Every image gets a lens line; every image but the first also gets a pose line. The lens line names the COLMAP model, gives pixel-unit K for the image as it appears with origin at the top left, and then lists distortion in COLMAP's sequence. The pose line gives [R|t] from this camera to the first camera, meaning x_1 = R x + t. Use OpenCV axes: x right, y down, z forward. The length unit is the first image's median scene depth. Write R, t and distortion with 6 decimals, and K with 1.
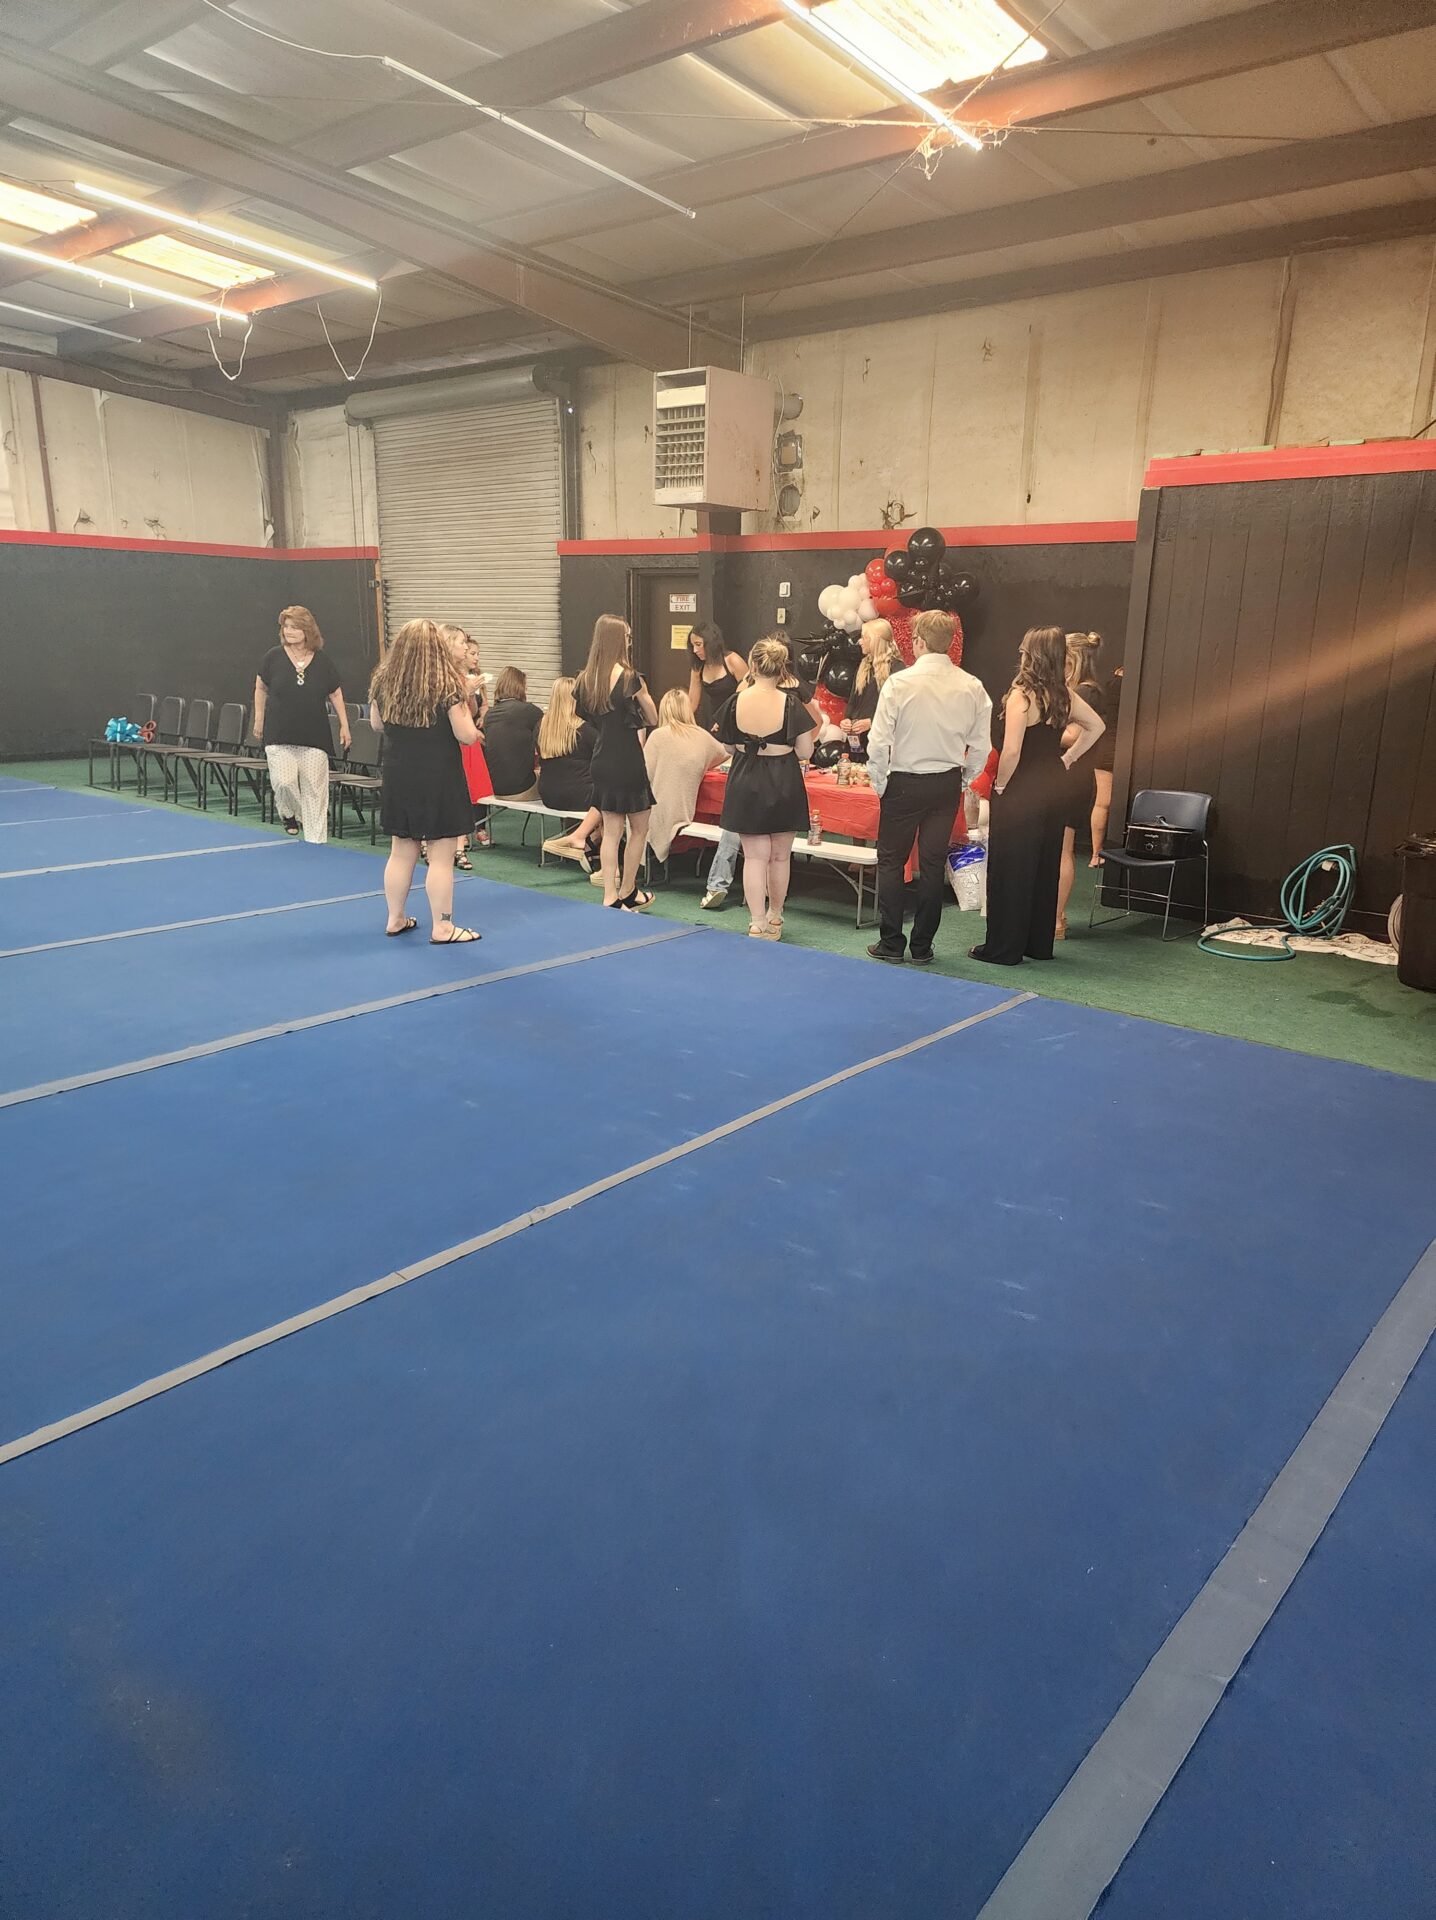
lens RADIAL K [[1253.8, 0, 718.0], [0, 1253.8, 960.0], [0, 0, 1]] dist [0.081356, -0.067732]
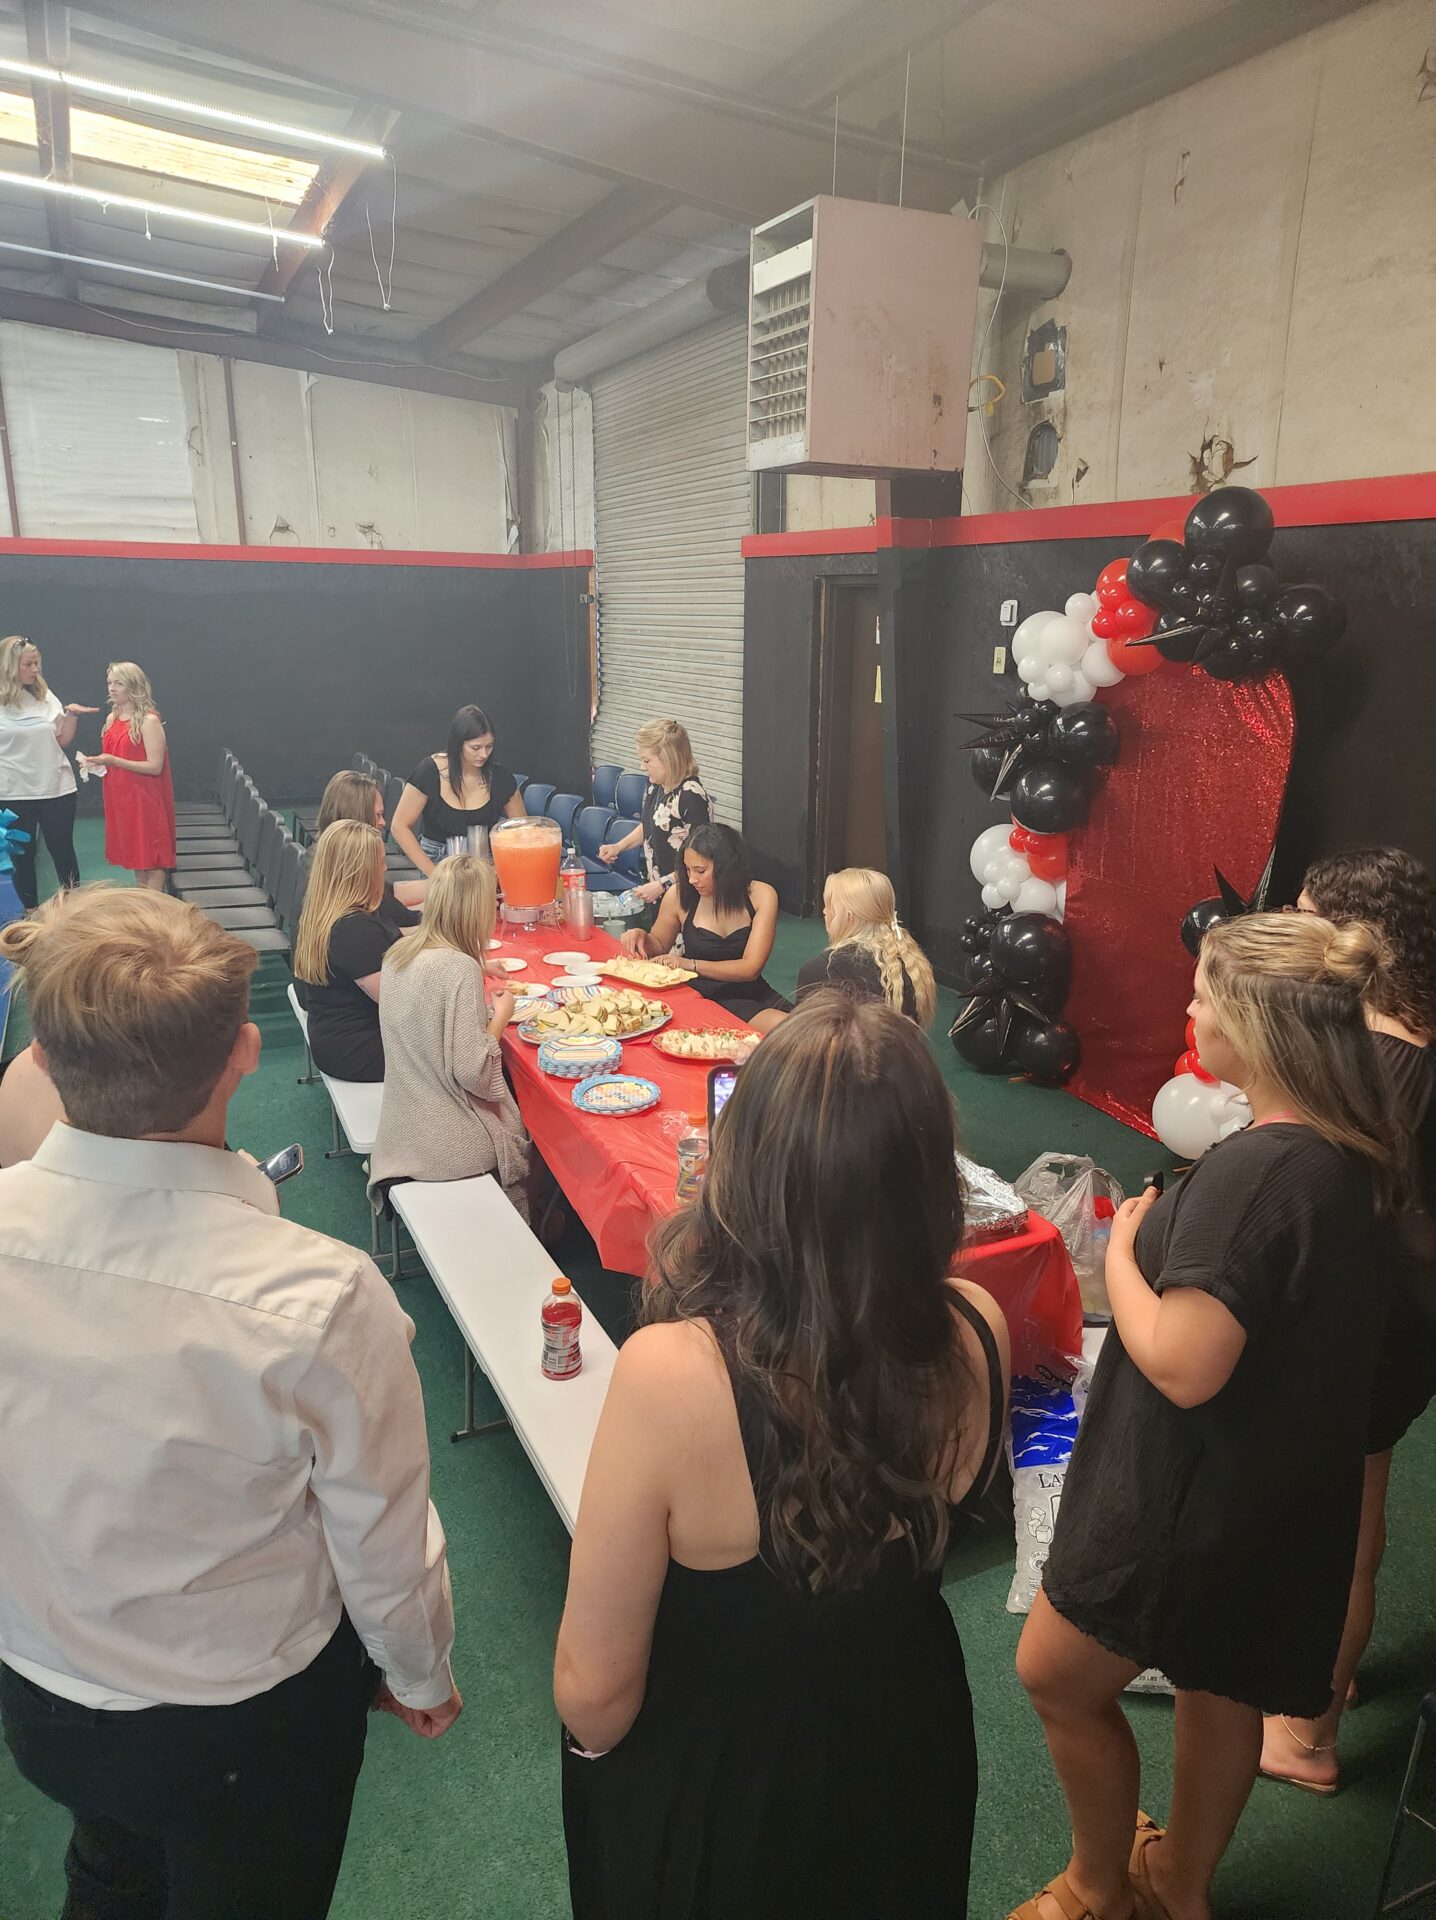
lens RADIAL K [[1253.8, 0, 718.0], [0, 1253.8, 960.0], [0, 0, 1]] dist [0.081356, -0.067732]
pose [[0.919999, 0.097485, -0.379604, 0.160698], [-0.093862, 0.995189, 0.028089, -0.145701], [0.380516, 0.009788, 0.924723, 0.440067]]
